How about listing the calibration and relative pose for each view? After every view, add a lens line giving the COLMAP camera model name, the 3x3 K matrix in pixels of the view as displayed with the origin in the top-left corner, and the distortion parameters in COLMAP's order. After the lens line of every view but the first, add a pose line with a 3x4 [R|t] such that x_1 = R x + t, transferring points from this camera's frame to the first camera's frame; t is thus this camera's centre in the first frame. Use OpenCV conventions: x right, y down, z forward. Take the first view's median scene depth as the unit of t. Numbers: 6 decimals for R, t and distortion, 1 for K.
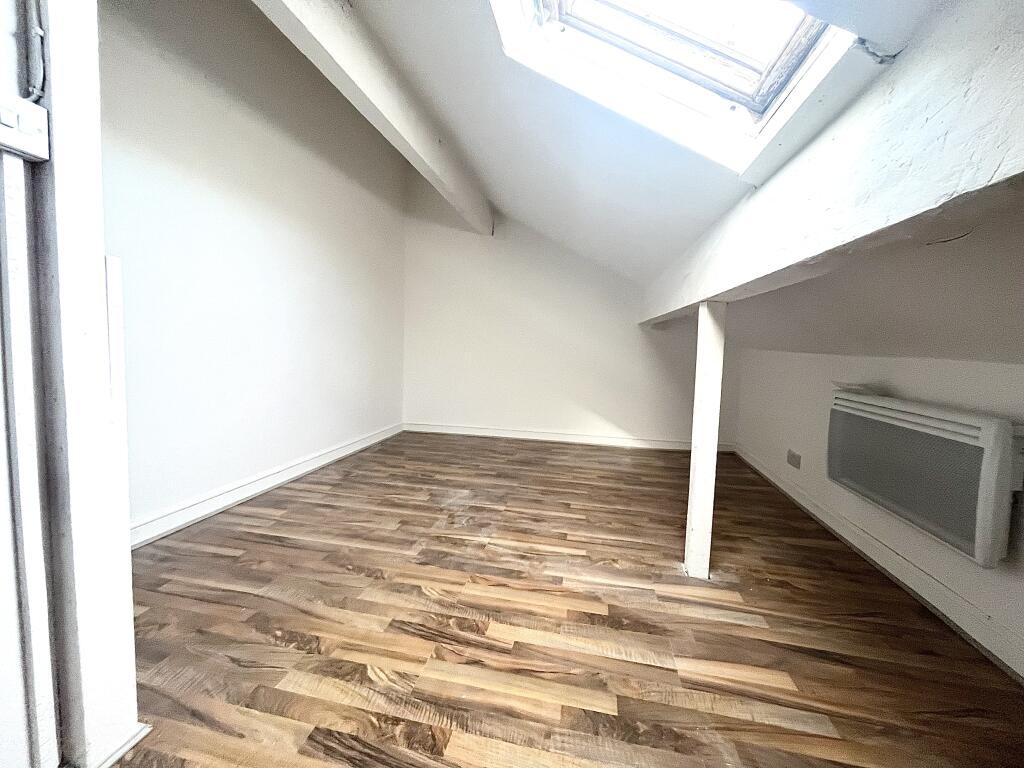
lens RADIAL K [[416.0, 0, 515.6], [0, 416.0, 379.3], [0, 0, 1]] dist [0.001008, -0.000277]
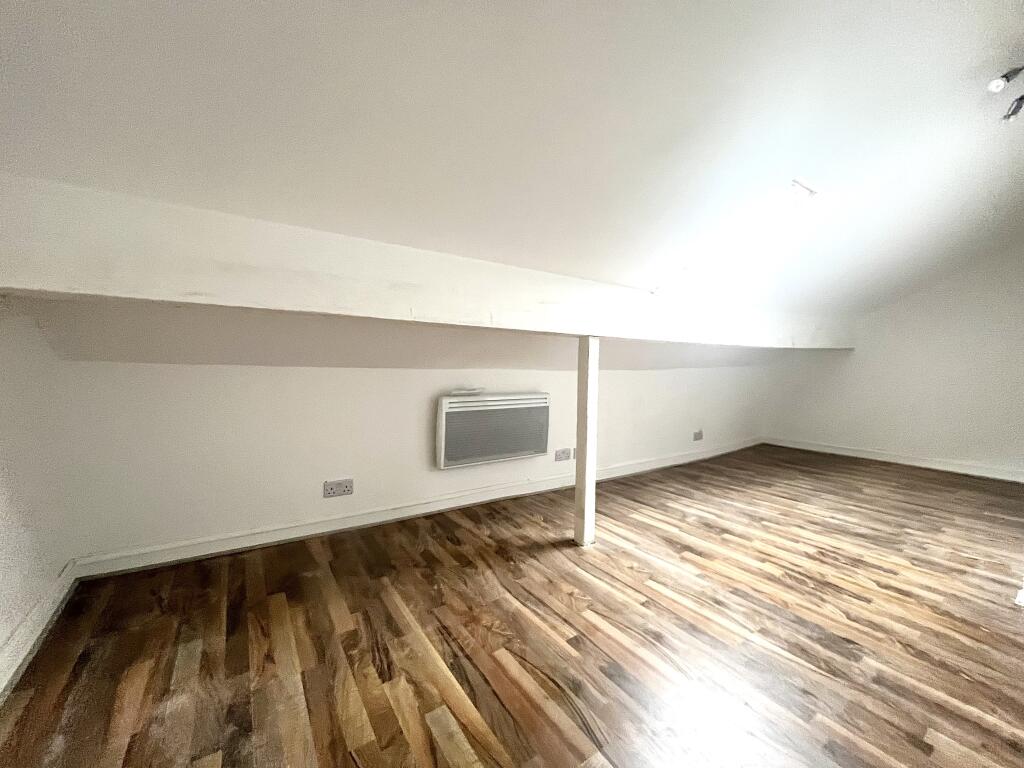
lens RADIAL K [[416.0, 0, 515.6], [0, 416.0, 379.3], [0, 0, 1]] dist [0.001008, -0.000277]
pose [[-0.706424, -0.079599, 0.703299, -0.286286], [0.020783, 0.990895, 0.133025, -0.215626], [-0.707484, 0.108589, -0.698337, 1.970356]]
